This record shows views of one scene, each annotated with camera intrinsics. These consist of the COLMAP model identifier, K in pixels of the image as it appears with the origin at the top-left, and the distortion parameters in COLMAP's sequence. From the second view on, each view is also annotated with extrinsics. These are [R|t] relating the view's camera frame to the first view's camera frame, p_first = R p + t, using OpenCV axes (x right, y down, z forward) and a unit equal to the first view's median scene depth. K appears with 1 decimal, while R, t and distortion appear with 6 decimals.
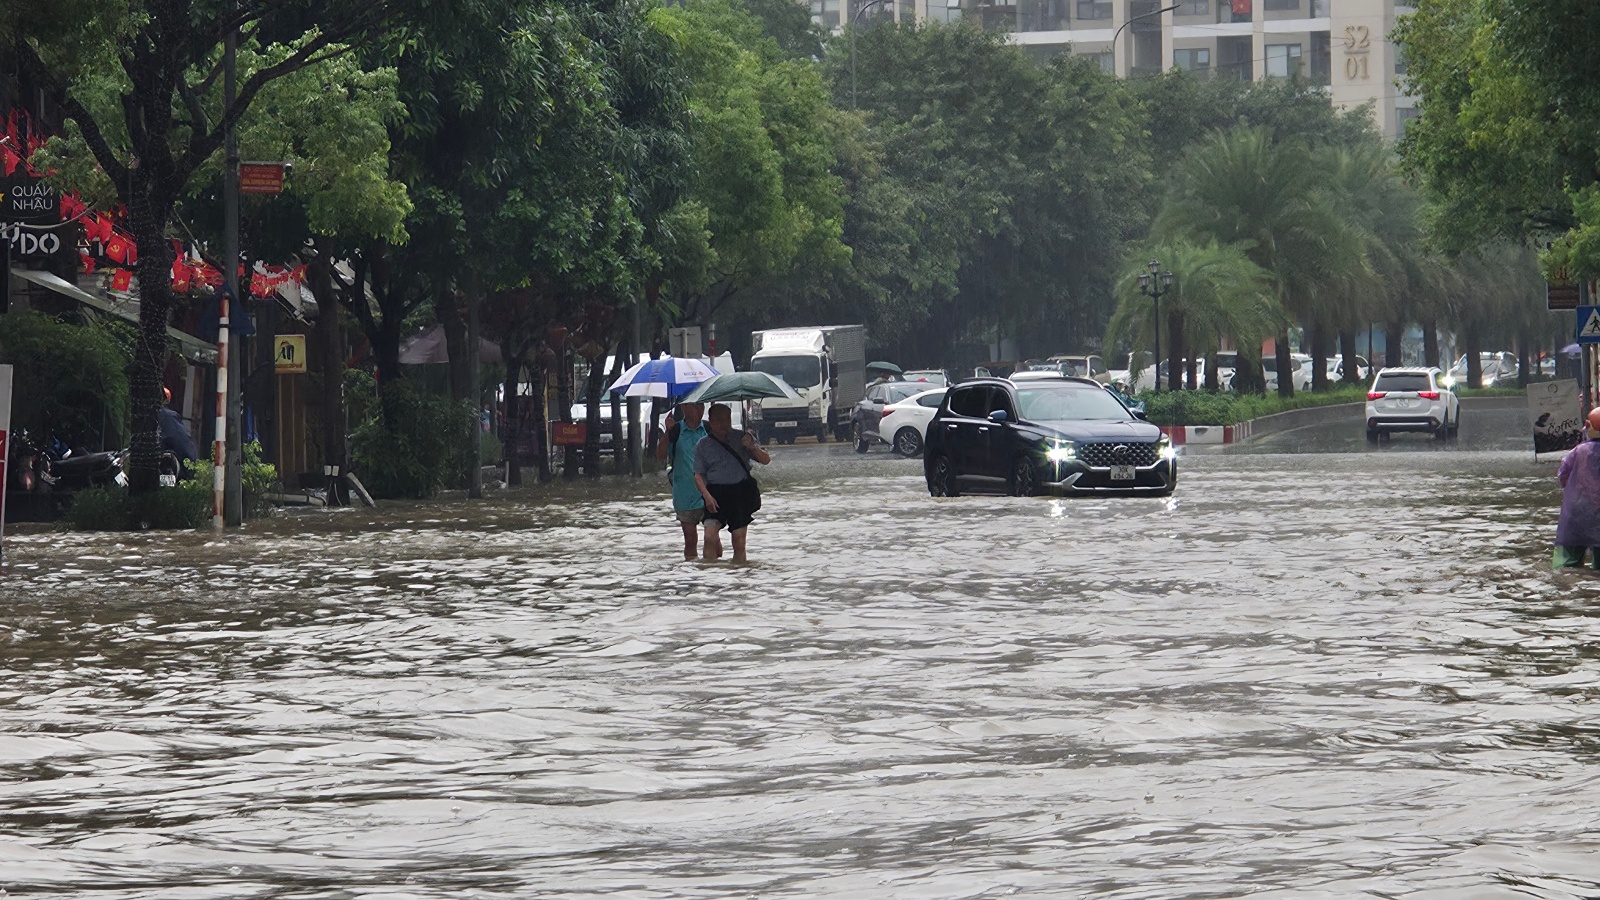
lens RADIAL K [[10944.9, 0, 799.5], [0, 10944.9, 450.0], [0, 0, 1]] dist [0.416056, 0.000000]
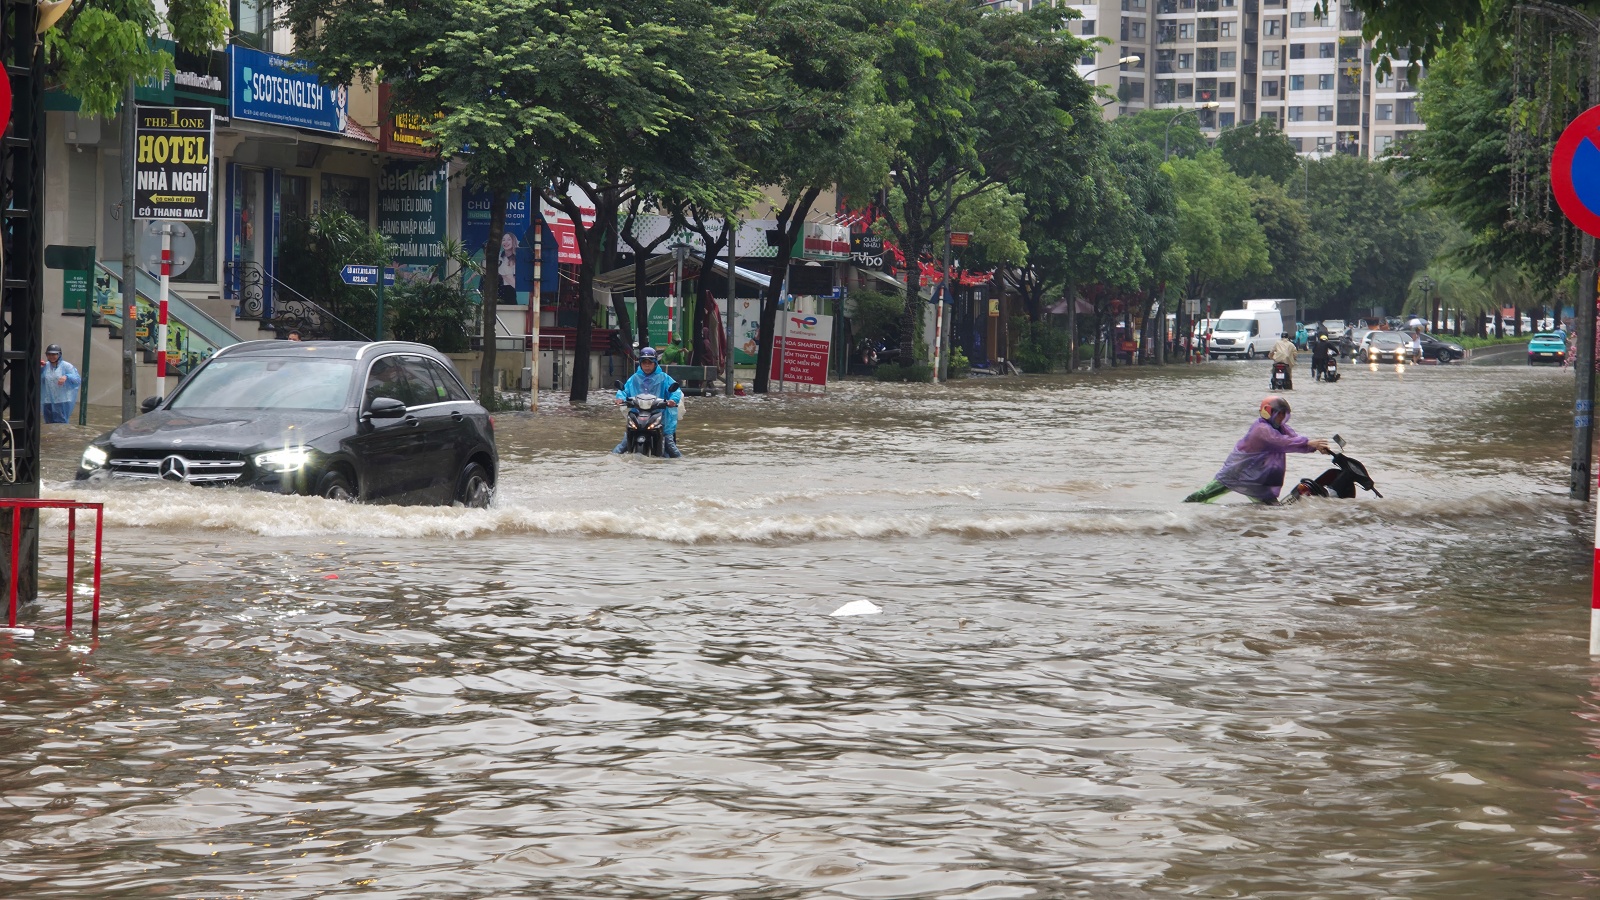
lens RADIAL K [[5399.7, 0, 799.9], [0, 5399.7, 449.2], [0, 0, 1]] dist [0.078143, 0.000000]
pose [[0.994527, 0.038059, -0.097300, 0.023771], [-0.036134, 0.999116, 0.021477, -0.001928], [0.098031, -0.017844, 0.995023, -0.136437]]
